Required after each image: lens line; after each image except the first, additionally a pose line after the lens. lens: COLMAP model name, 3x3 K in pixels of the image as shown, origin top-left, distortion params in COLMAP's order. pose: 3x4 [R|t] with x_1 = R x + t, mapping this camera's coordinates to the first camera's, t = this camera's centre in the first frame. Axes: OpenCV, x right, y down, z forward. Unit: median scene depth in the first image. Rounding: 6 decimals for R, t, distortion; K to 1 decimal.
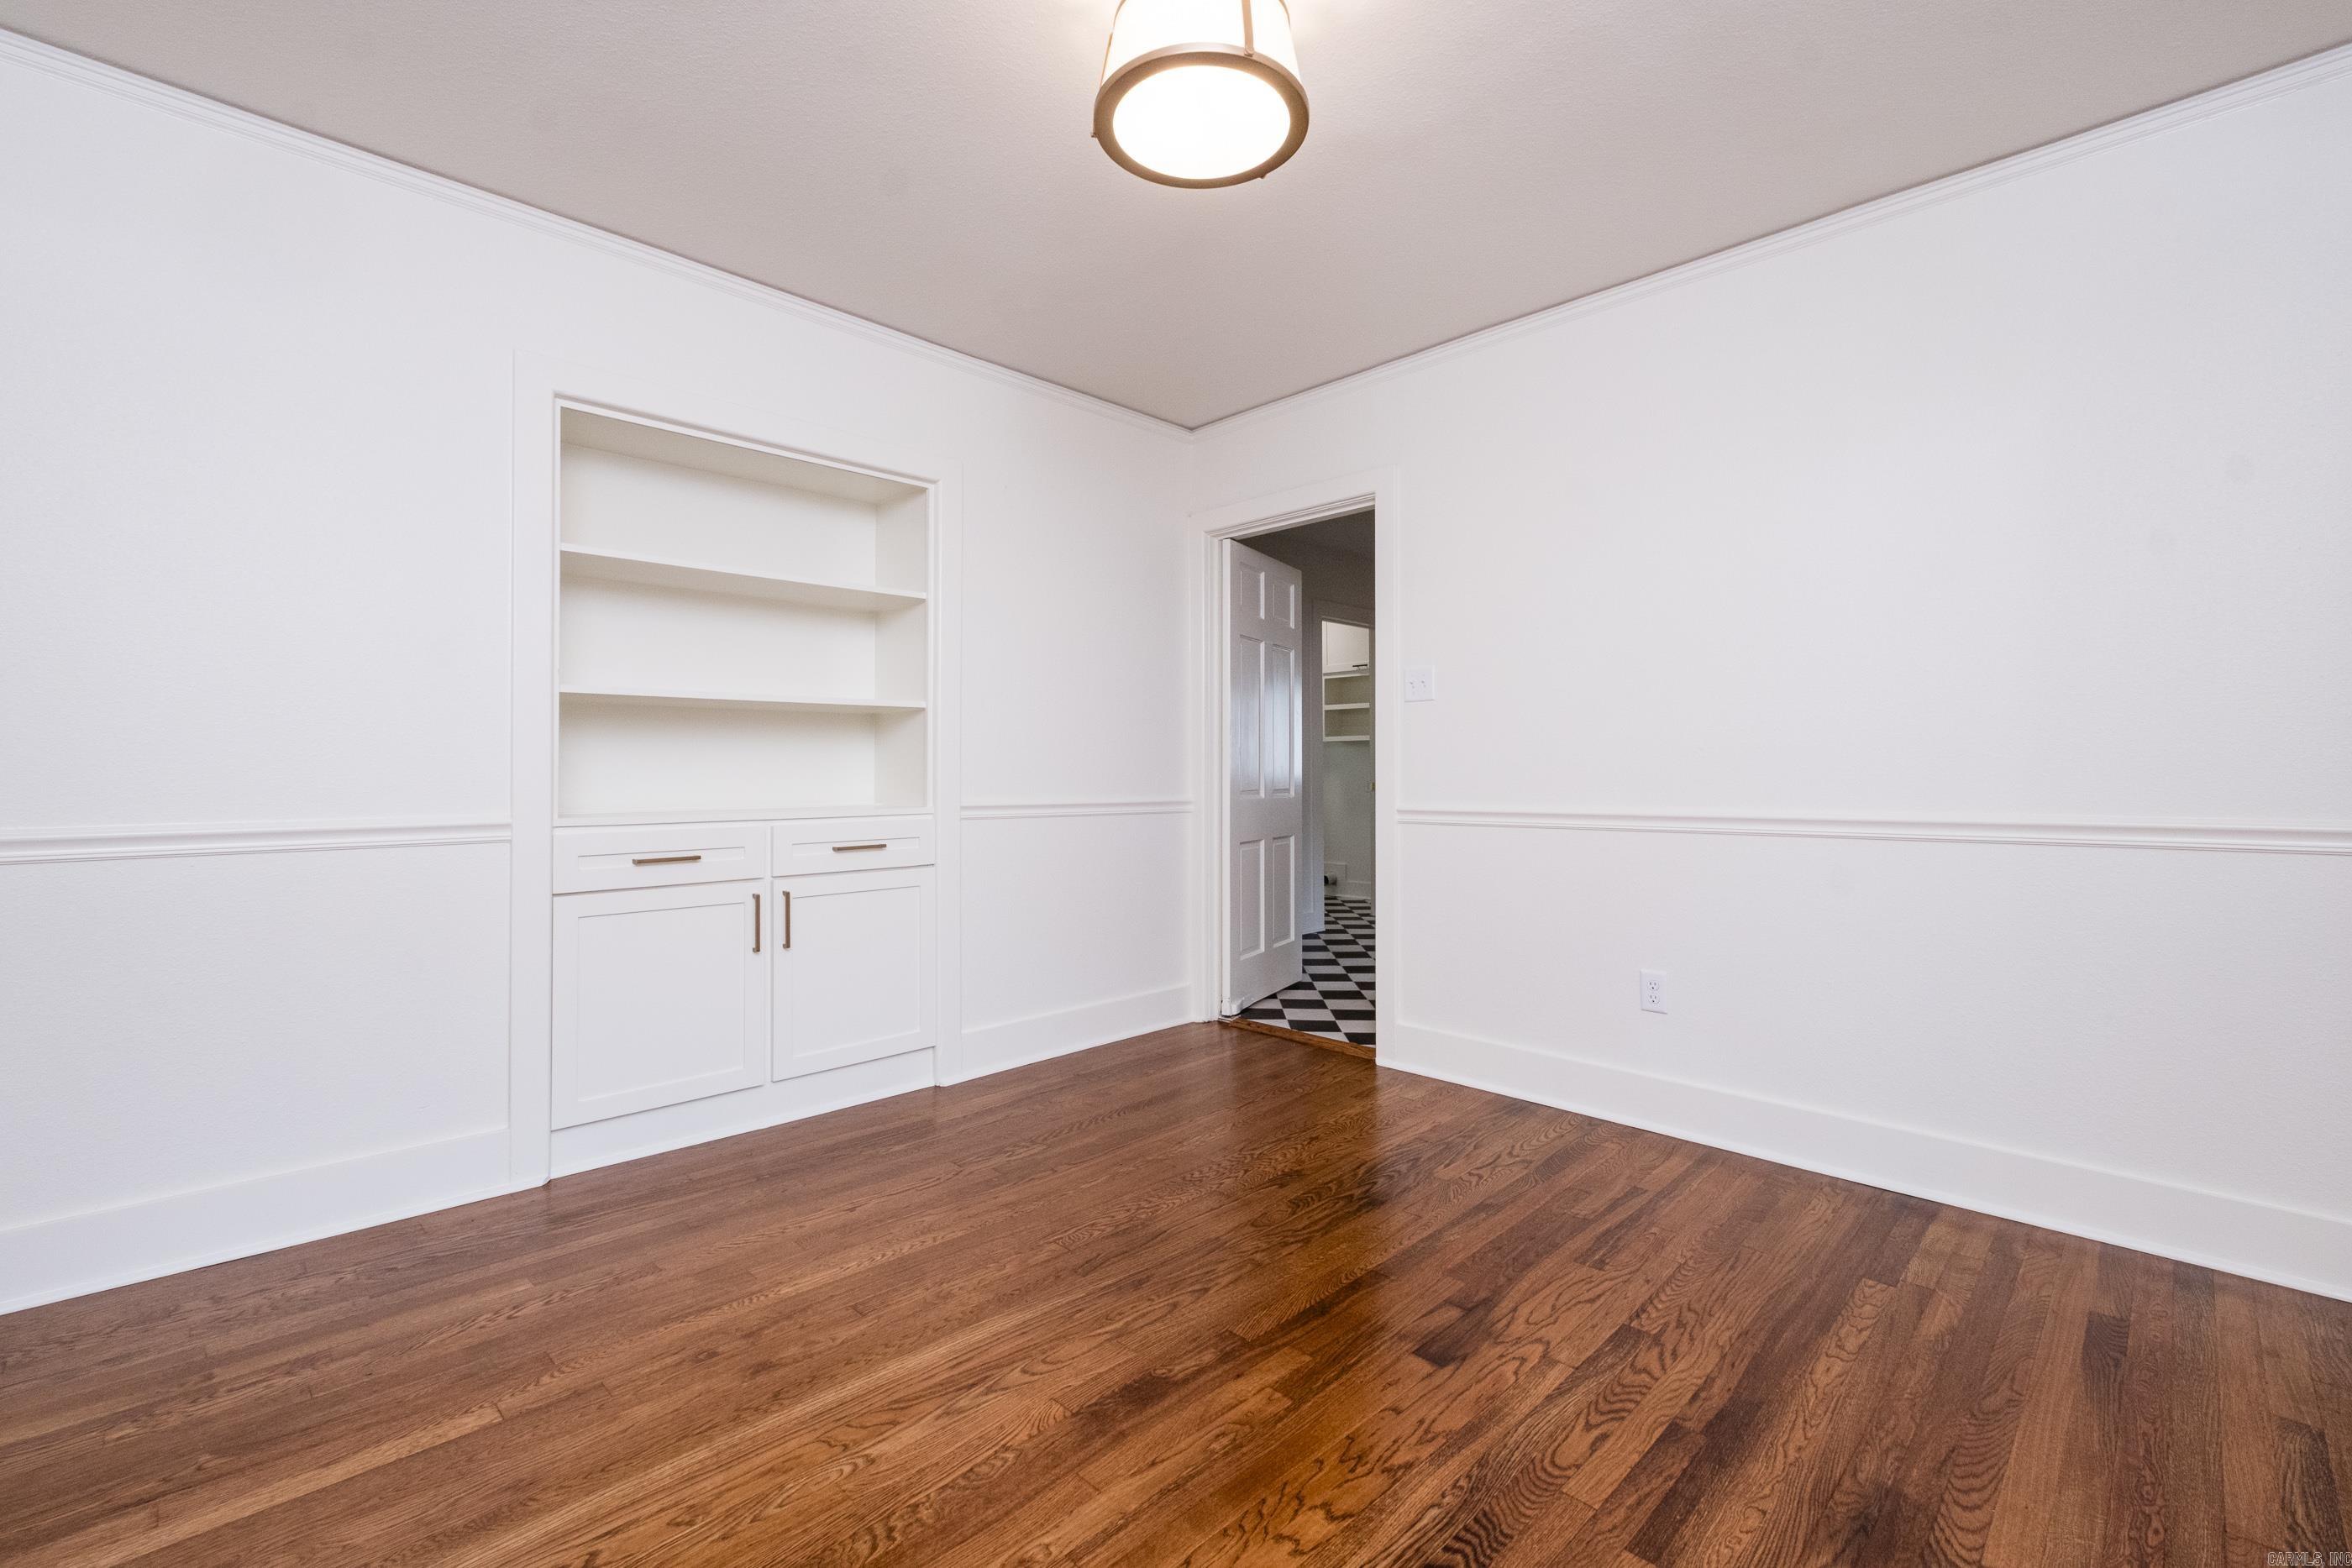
lens RADIAL K [[1037.1, 0, 1155.1], [0, 1037.1, 768.6], [0, 0, 1]] dist [0.012051, -0.005691]
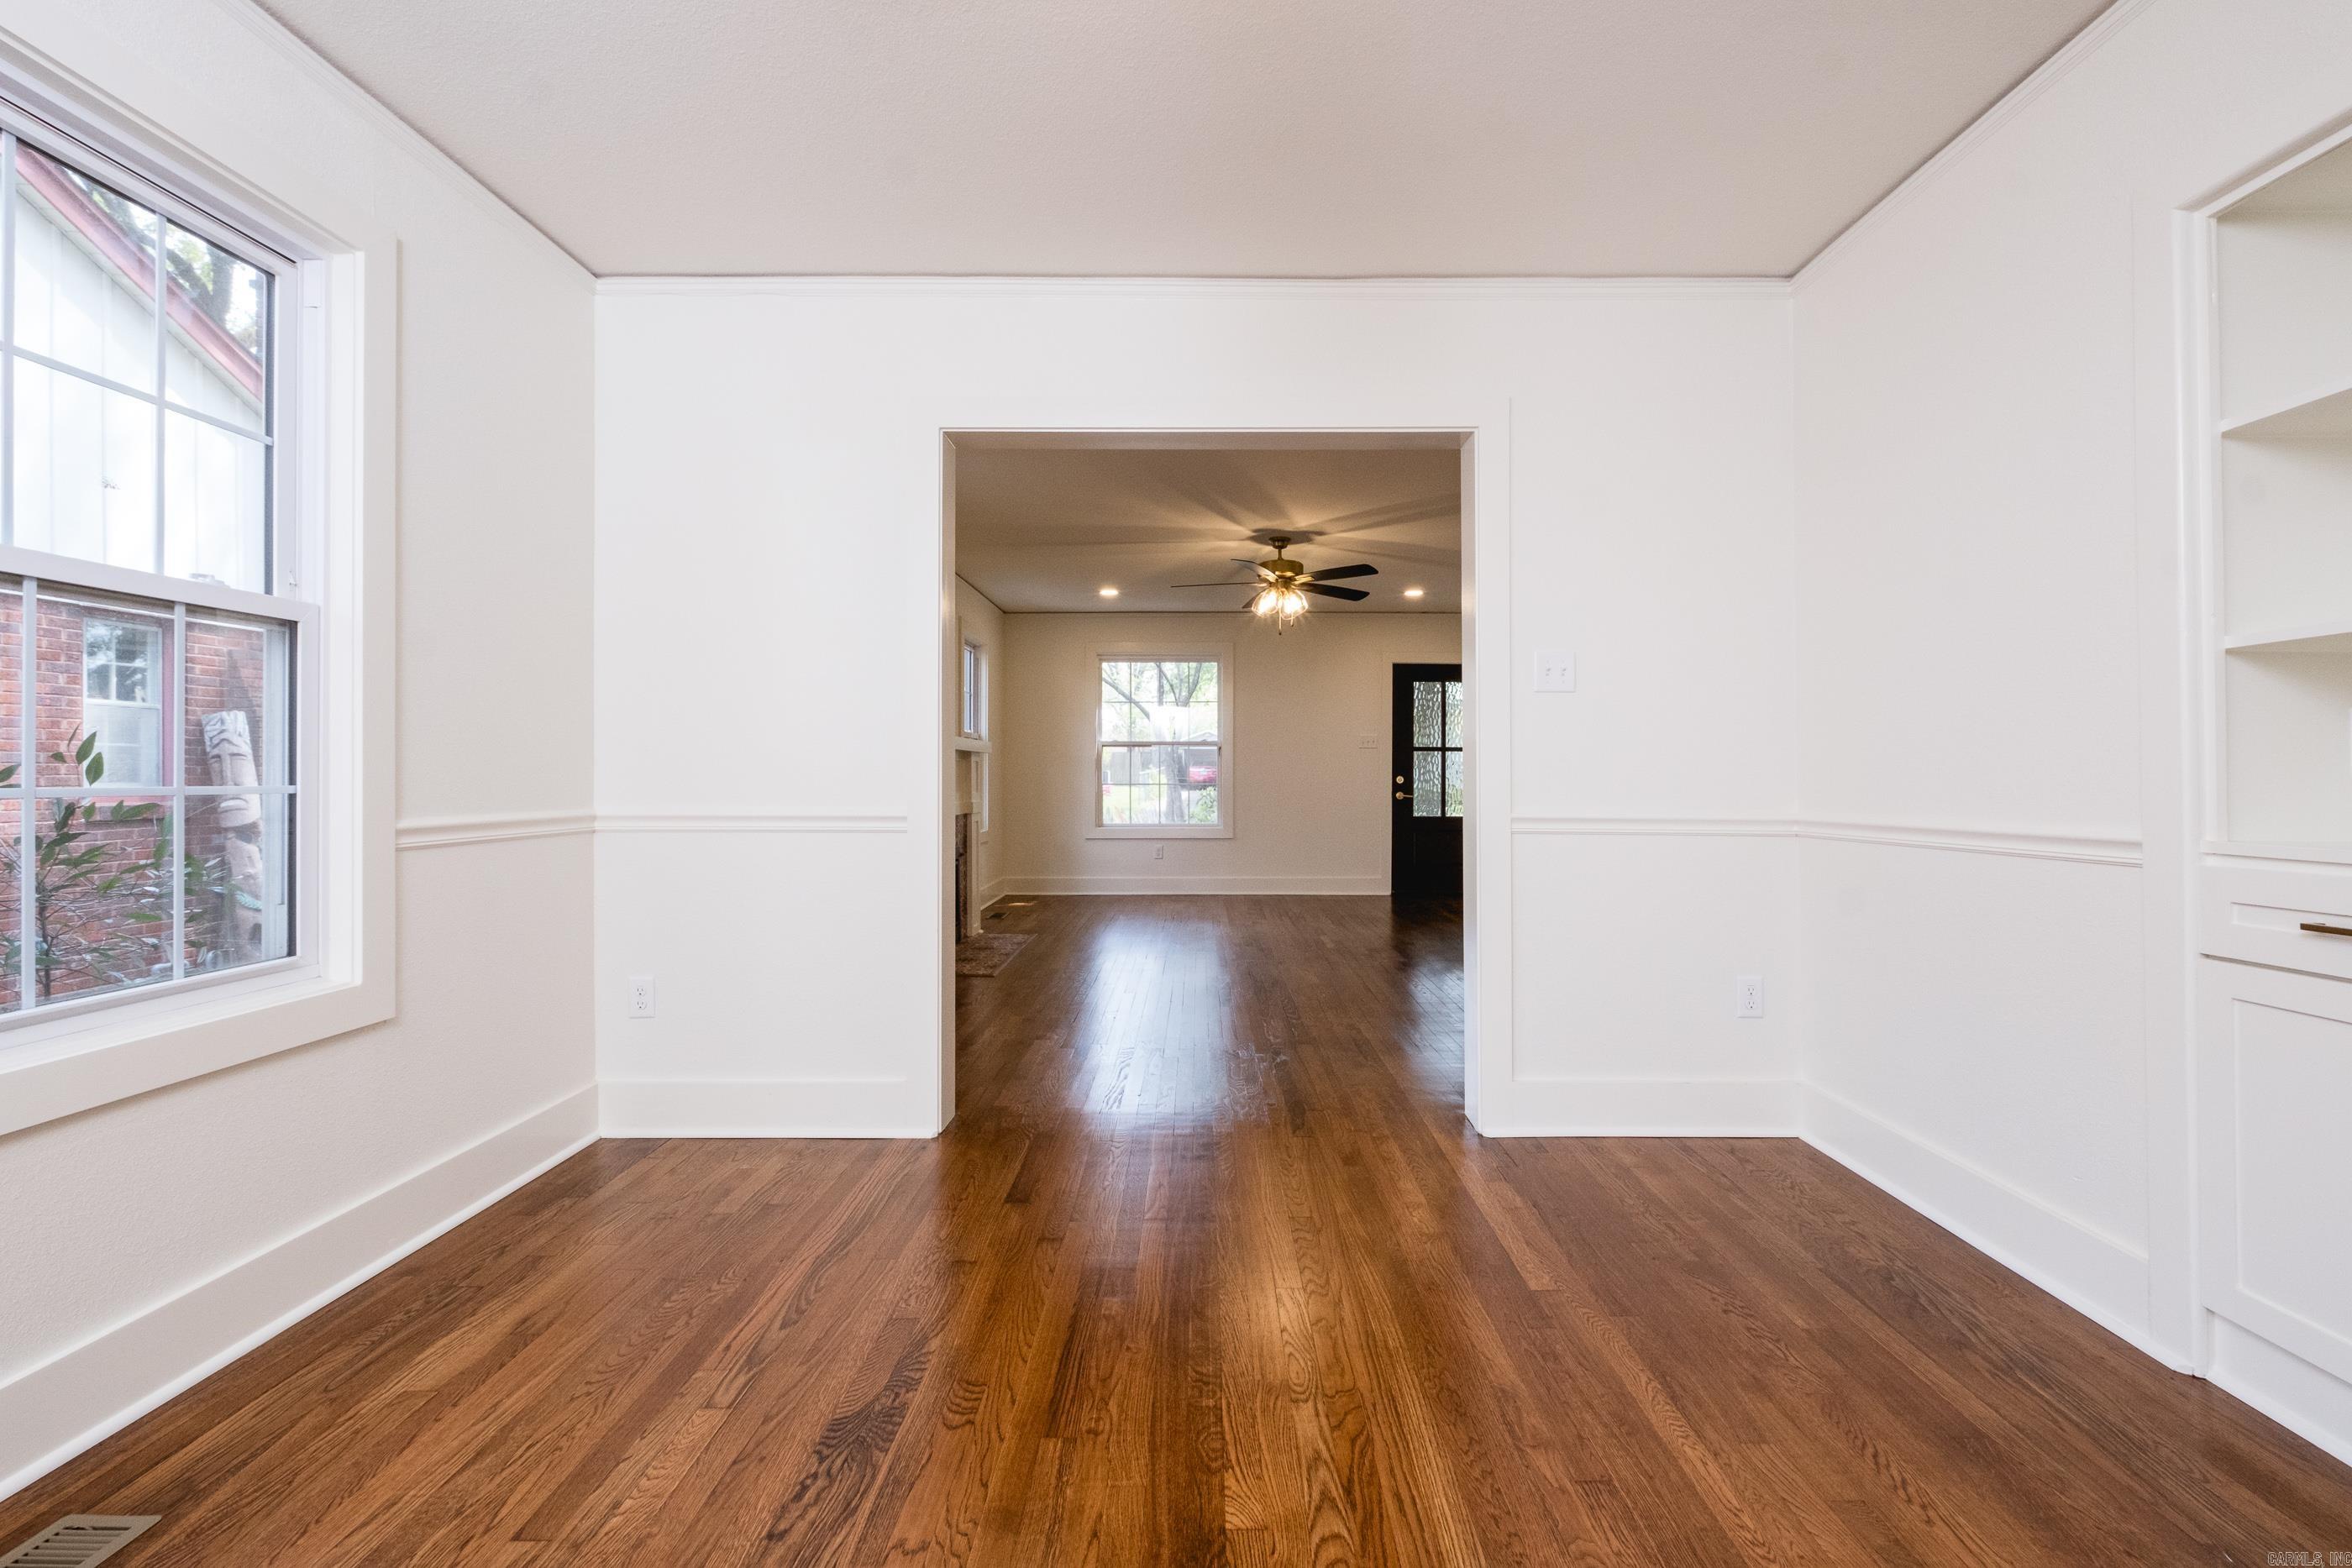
lens RADIAL K [[1037.1, 0, 1210.3], [0, 1037.1, 764.5], [0, 0, 1]] dist [0.012051, -0.005691]
pose [[-0.690426, -0.009090, -0.723346, 0.404481], [0.005159, 0.999834, -0.017489, 0.009335], [0.723385, -0.015806, -0.690264, 1.170185]]
